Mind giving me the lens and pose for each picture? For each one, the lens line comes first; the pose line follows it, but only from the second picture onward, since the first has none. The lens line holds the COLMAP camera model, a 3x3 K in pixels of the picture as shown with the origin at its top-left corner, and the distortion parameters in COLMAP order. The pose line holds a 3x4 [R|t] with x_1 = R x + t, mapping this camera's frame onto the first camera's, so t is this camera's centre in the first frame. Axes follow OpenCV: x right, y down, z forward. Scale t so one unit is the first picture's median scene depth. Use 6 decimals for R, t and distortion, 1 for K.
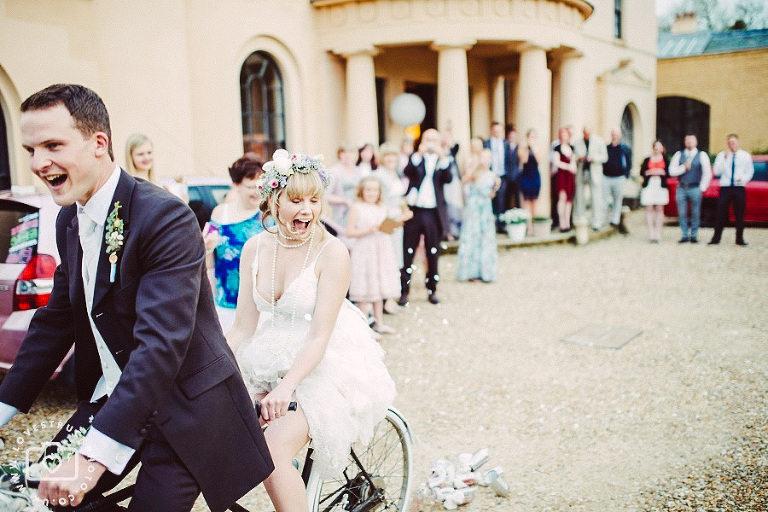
lens RADIAL K [[773.5, 0, 384.0], [0, 773.5, 256.0], [0, 0, 1]] dist [-0.087793, 0.207781]
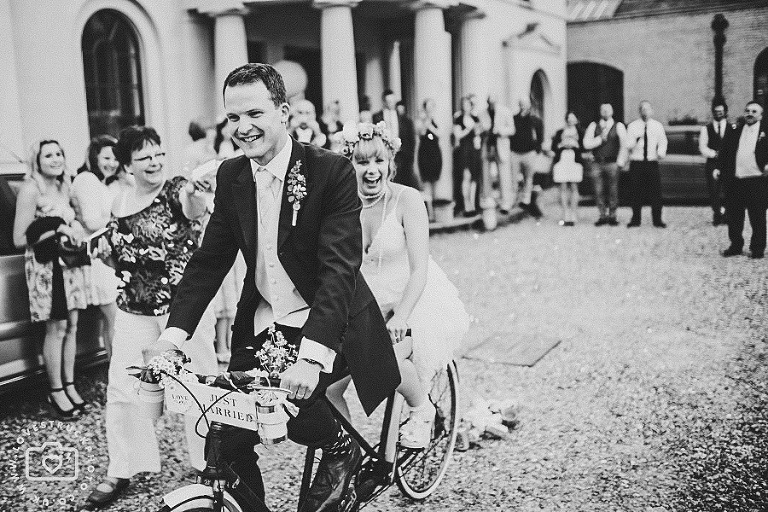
lens RADIAL K [[773.5, 0, 384.0], [0, 773.5, 256.0], [0, 0, 1]] dist [-0.087793, 0.207781]
pose [[0.993896, -0.033974, 0.104959, 0.042962], [0.030948, 0.999061, 0.030321, -0.015094], [-0.105890, -0.026888, 0.994014, 0.132362]]
